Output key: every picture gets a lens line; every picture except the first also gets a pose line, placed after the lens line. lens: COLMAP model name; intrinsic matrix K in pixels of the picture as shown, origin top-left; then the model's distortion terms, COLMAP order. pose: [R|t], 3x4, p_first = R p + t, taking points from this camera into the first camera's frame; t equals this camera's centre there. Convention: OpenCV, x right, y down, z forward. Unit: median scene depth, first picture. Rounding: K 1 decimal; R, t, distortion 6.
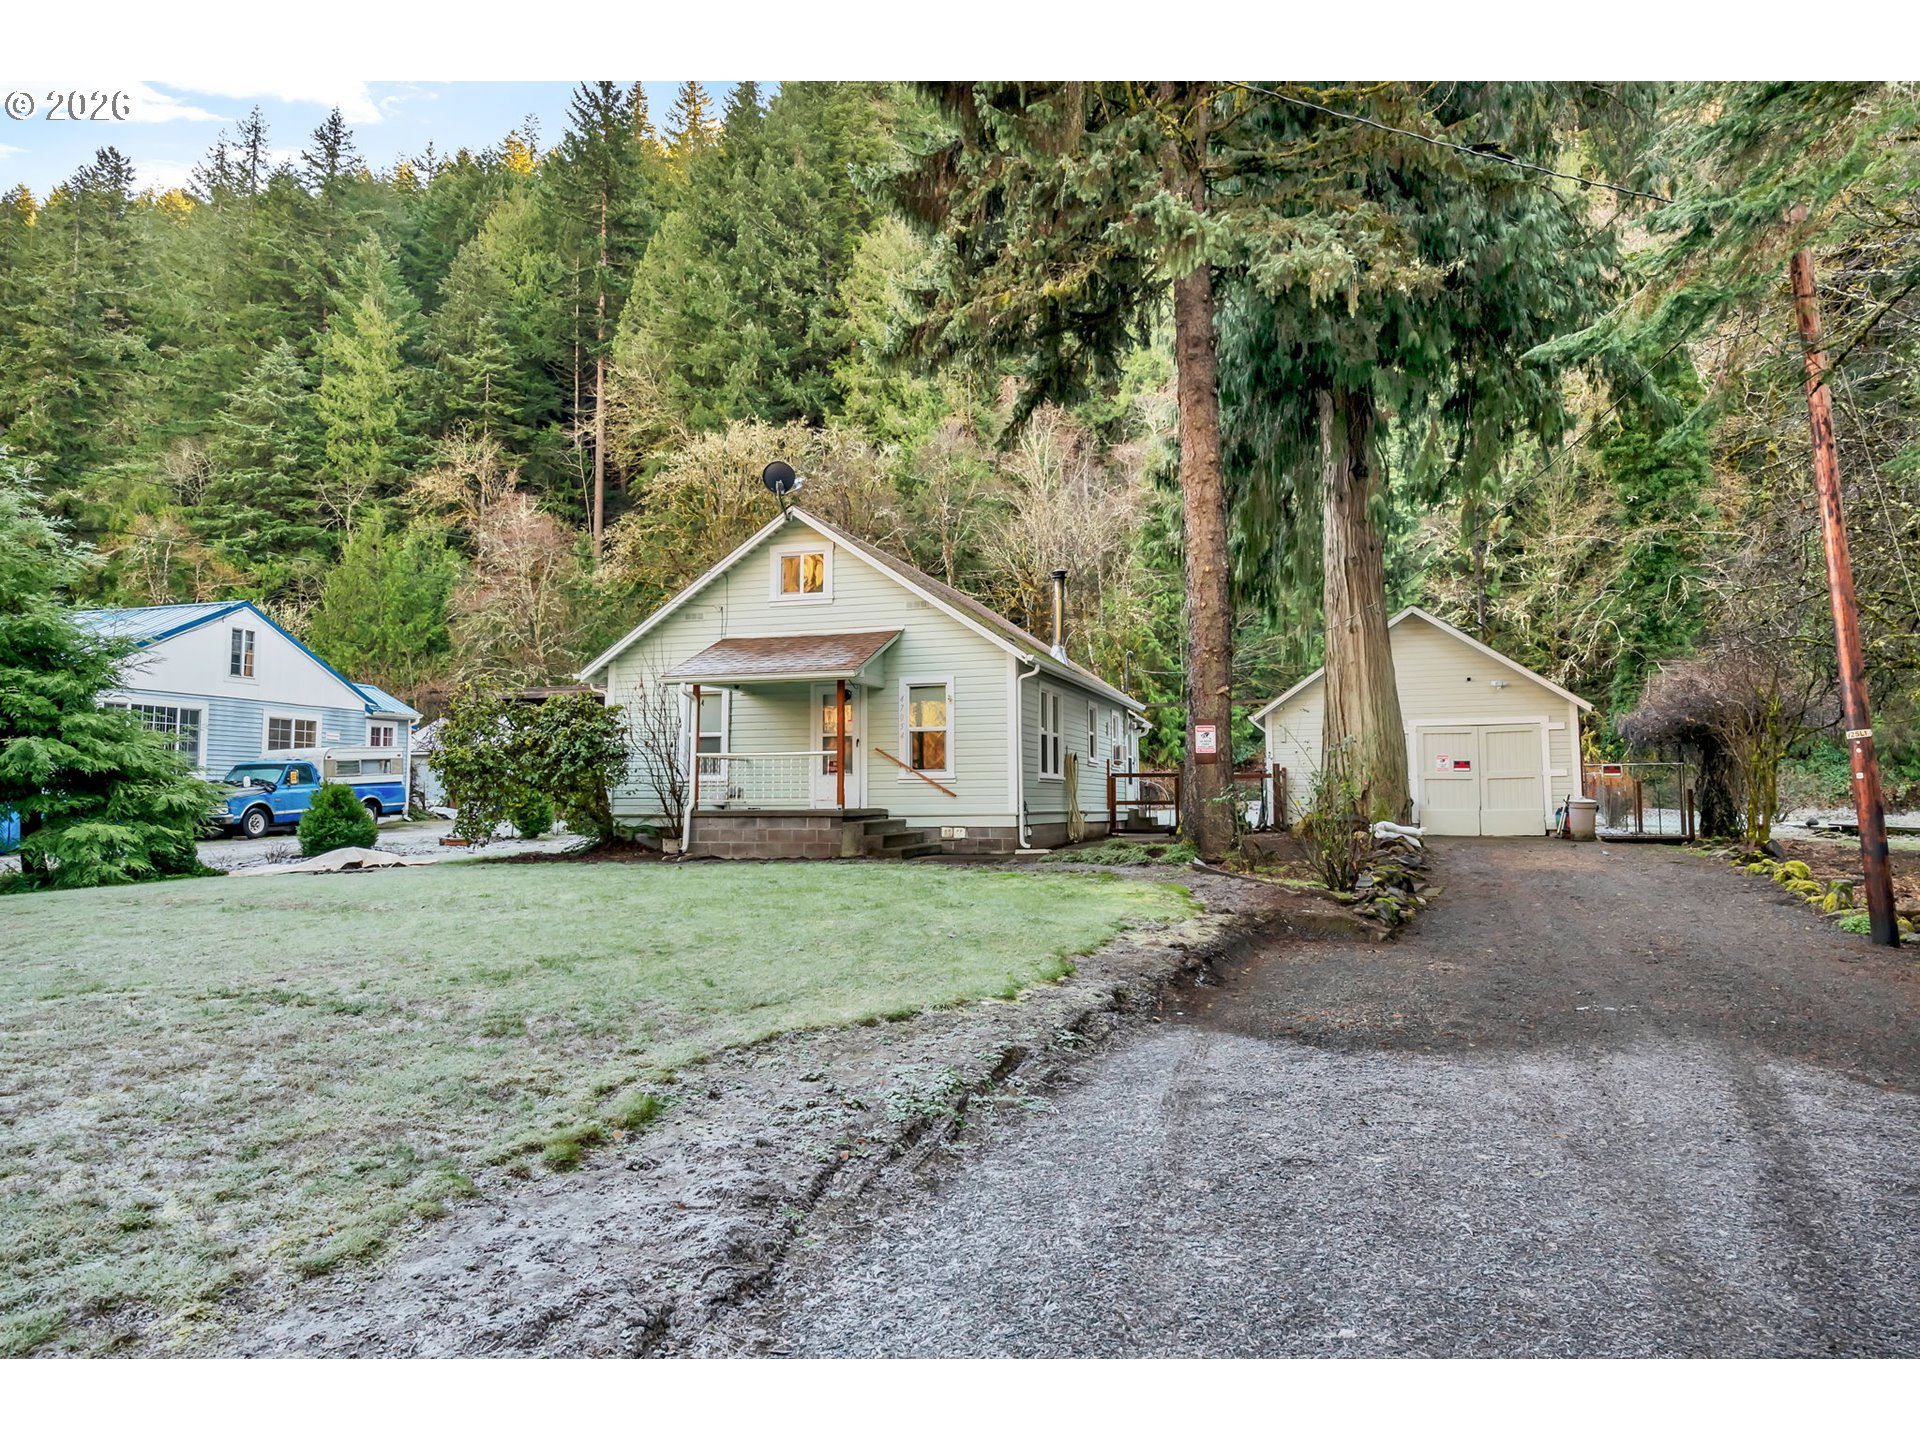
lens RADIAL K [[1295.3, 0, 960.9], [0, 1295.3, 689.7], [0, 0, 1]] dist [0.010283, -0.001254]
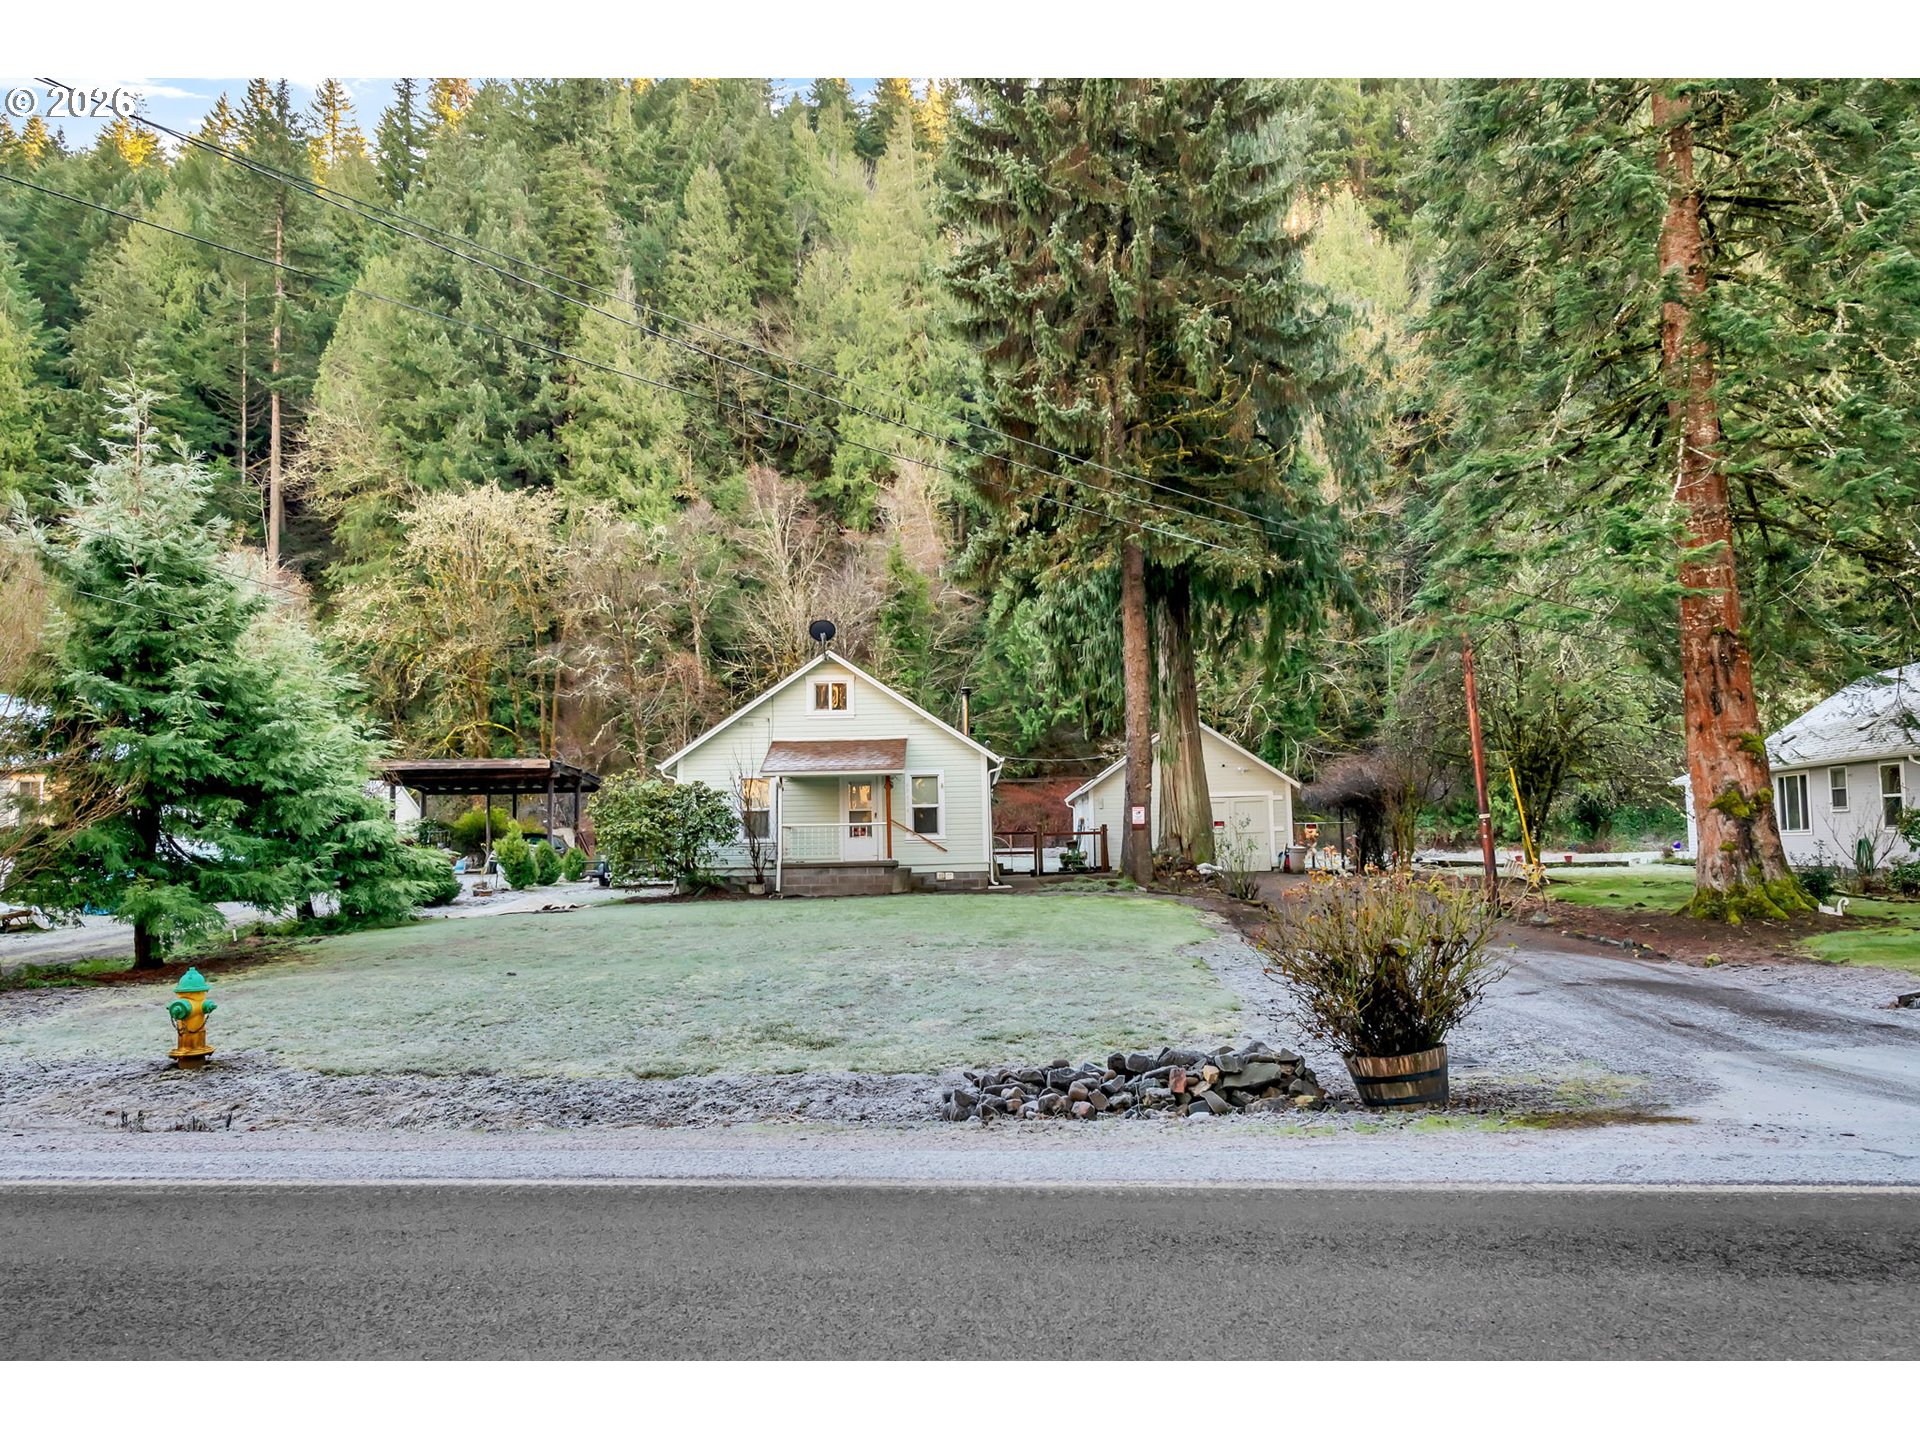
lens RADIAL K [[1353.2, 0, 960.0], [0, 1353.2, 720.0], [0, 0, 1]] dist [0.002926, -0.001734]
pose [[0.955579, 0.013535, 0.294424, -0.108245], [-0.011058, 0.999888, -0.010074, -0.012786], [-0.294528, 0.006371, 0.955622, -0.118615]]
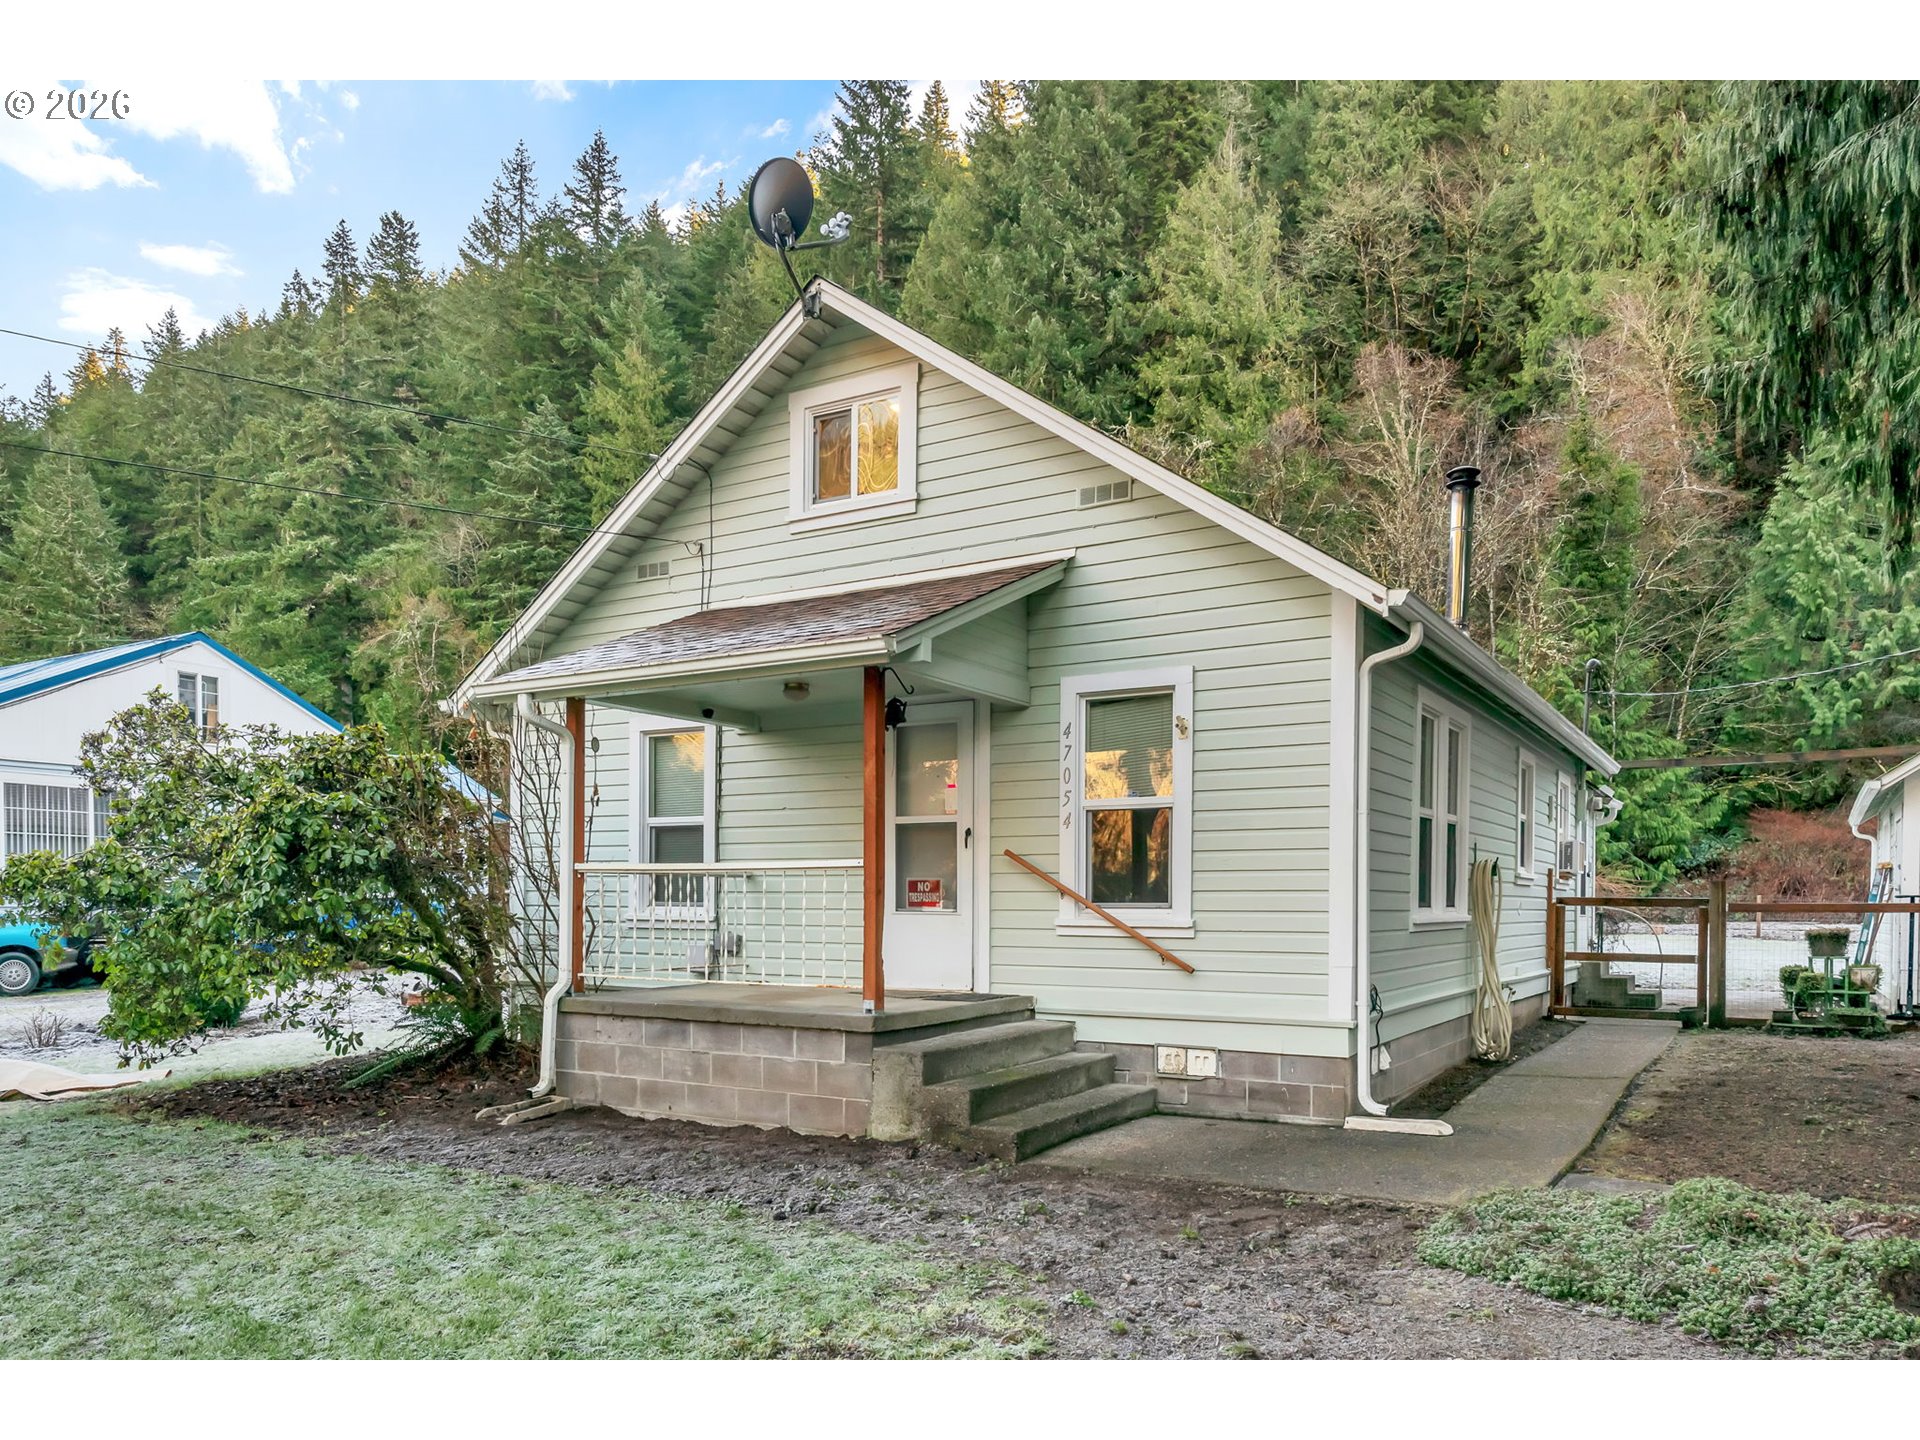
lens RADIAL K [[1333.8, 0, 983.6], [0, 1333.8, 938.8], [0, 0, 1]] dist [0.012007, -0.003046]
pose [[0.971773, 0.015377, -0.235414, 0.007187], [0.012088, 0.993317, 0.114781, 0.005820], [0.235606, -0.114387, 0.965094, 0.142189]]
